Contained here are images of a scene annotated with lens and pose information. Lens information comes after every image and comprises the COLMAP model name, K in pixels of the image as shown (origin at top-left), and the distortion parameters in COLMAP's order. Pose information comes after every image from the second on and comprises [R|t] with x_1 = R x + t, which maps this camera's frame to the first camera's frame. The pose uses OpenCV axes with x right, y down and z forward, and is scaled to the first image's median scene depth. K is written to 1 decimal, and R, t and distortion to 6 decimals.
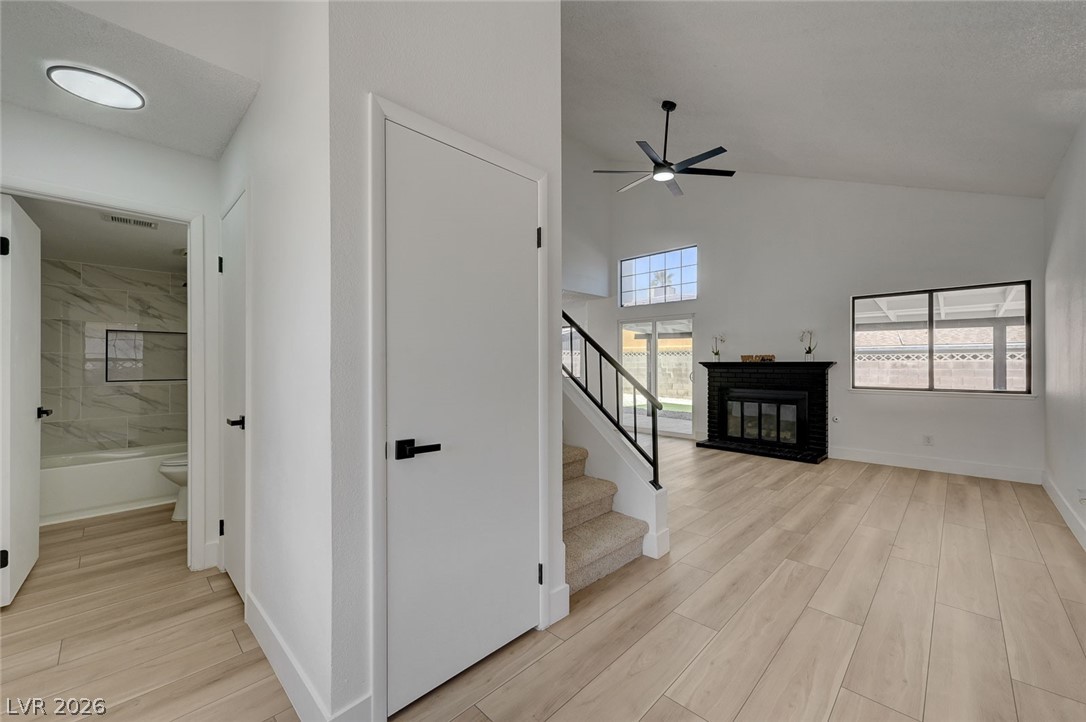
lens RADIAL K [[427.0, 0, 538.9], [0, 427.0, 361.7], [0, 0, 1]] dist [0.003327, 0.000610]
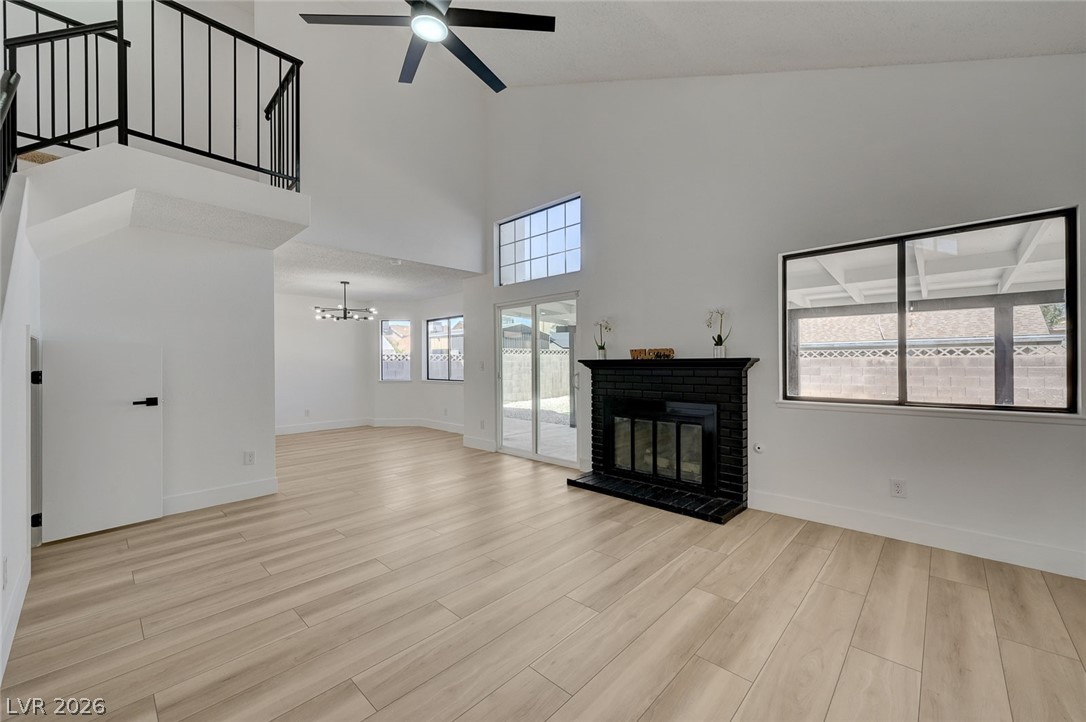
lens RADIAL K [[427.0, 0, 540.4], [0, 427.0, 361.7], [0, 0, 1]] dist [0.003327, 0.000610]
pose [[0.999818, -0.005658, 0.018195, 0.323570], [0.005631, 0.999983, 0.001498, 0.002472], [-0.018203, -0.001395, 0.999833, 0.333166]]
